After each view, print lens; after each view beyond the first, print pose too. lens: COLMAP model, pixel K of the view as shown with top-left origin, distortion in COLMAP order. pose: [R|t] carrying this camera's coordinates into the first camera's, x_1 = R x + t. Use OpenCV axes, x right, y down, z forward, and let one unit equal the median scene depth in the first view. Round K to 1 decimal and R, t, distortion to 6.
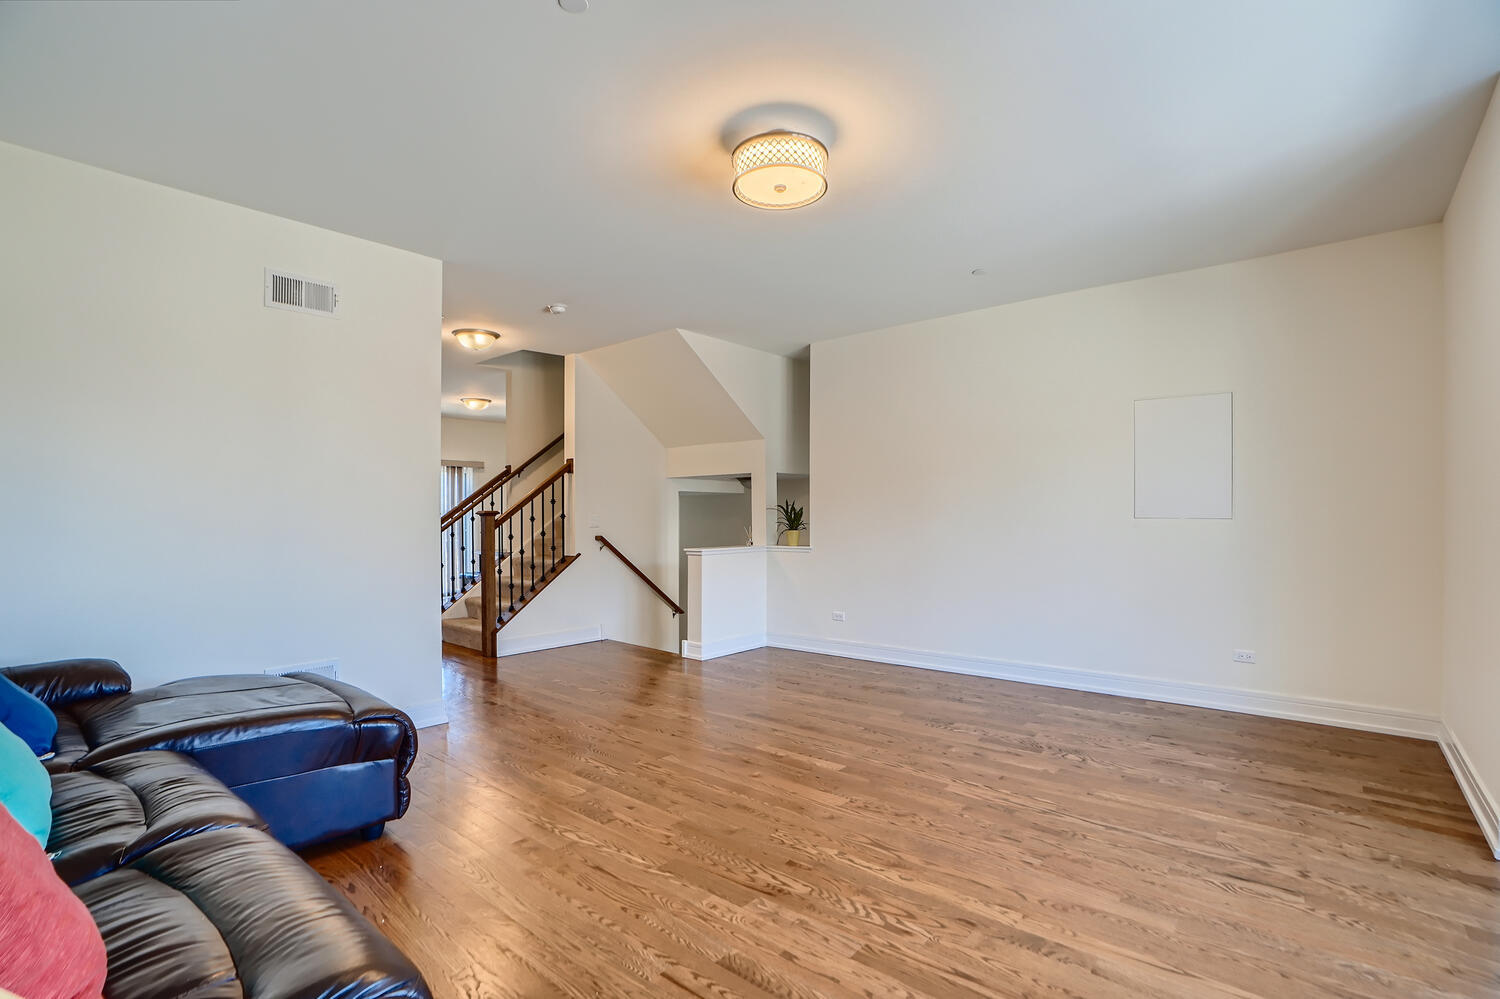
lens RADIAL K [[698.1, 0, 751.0], [0, 698.1, 519.6], [0, 0, 1]] dist [-0.062976, 0.025863]
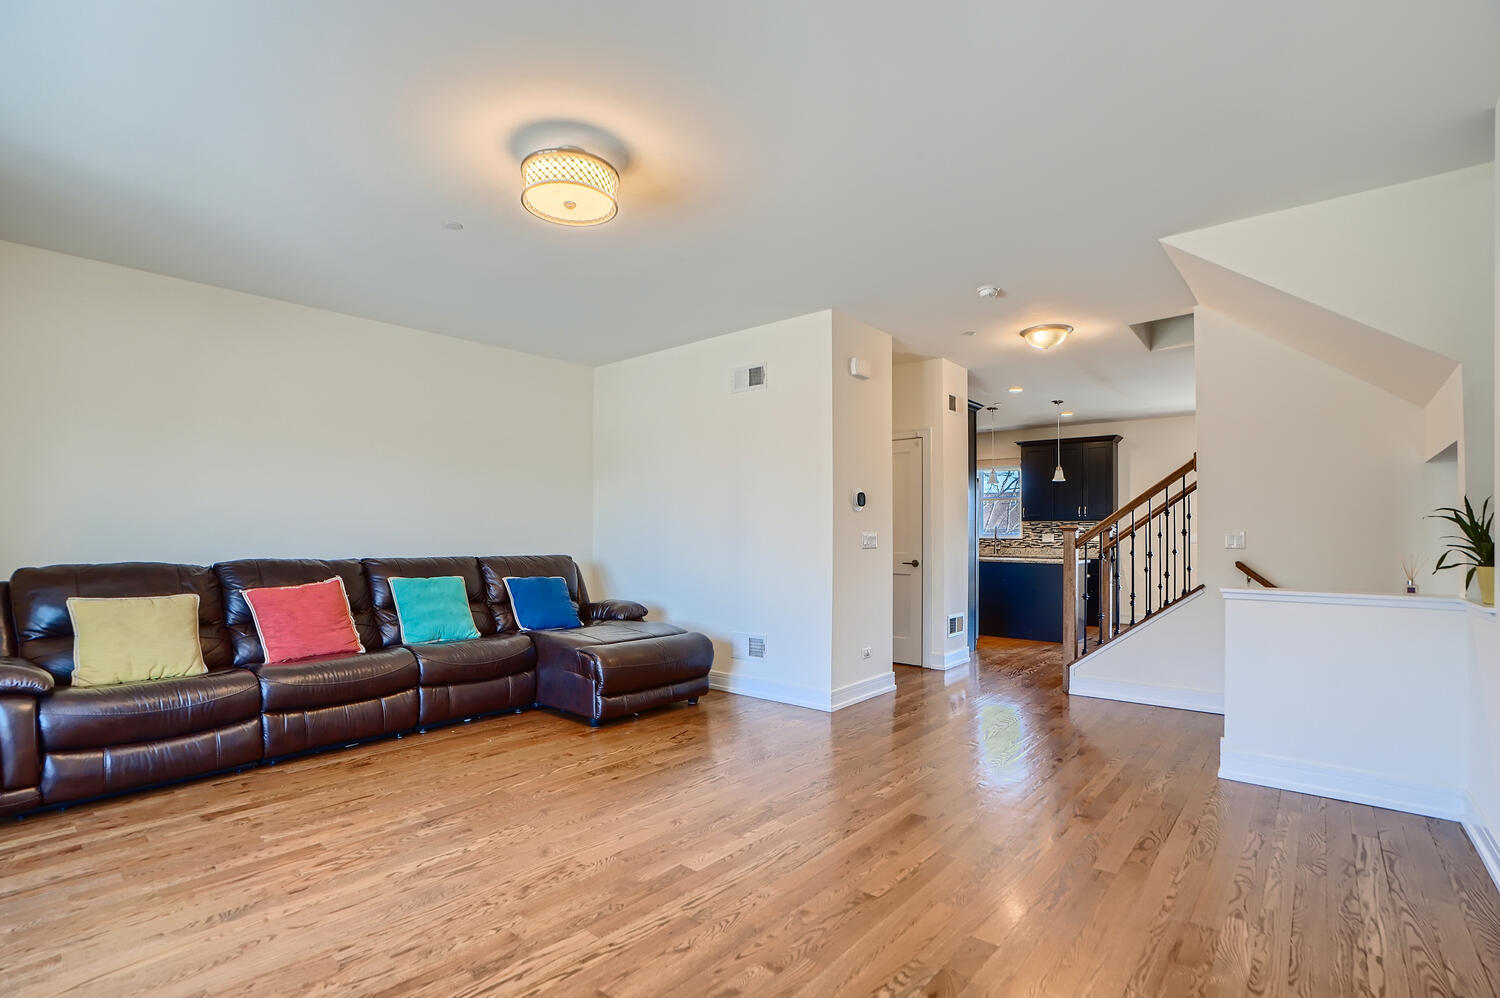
lens RADIAL K [[698.1, 0, 751.0], [0, 698.1, 519.1], [0, 0, 1]] dist [-0.062976, 0.025863]
pose [[0.008661, -0.015828, -0.999837, 0.986267], [-0.003137, 0.999869, -0.015855, -0.008545], [0.999958, 0.003274, 0.008611, 1.180038]]
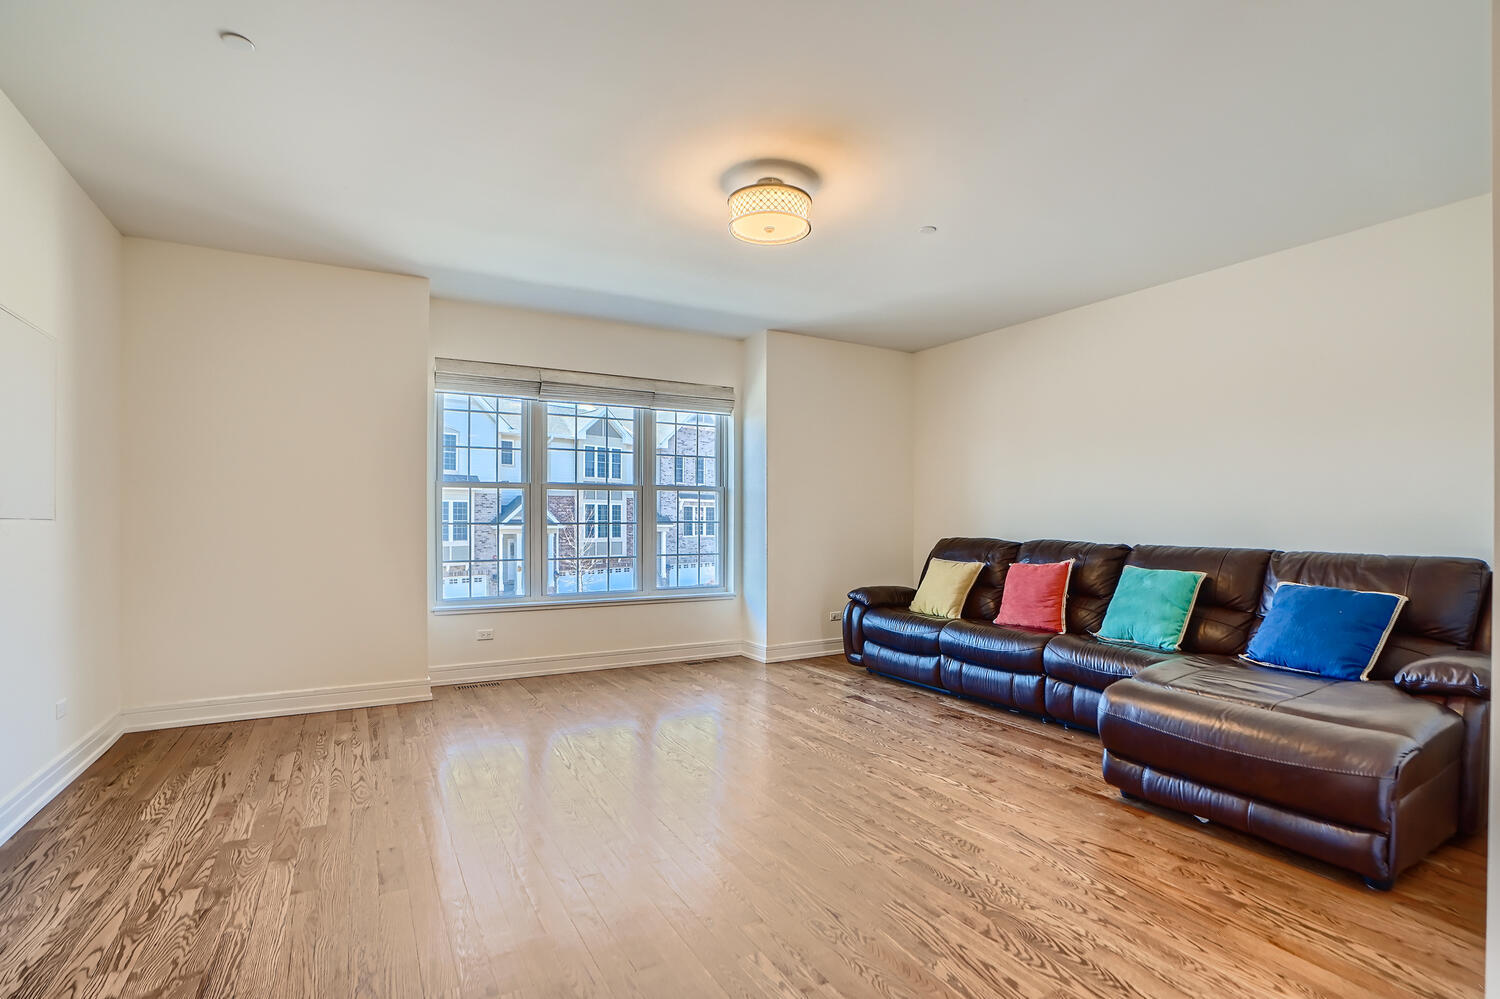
lens RADIAL K [[698.1, 0, 751.0], [0, 698.1, 519.6], [0, 0, 1]] dist [-0.062976, 0.025863]
pose [[-0.941792, 0.006048, 0.336142, -0.298711], [0.005414, 0.999981, -0.002824, 0.004562], [-0.336152, -0.000840, -0.941807, 1.975170]]
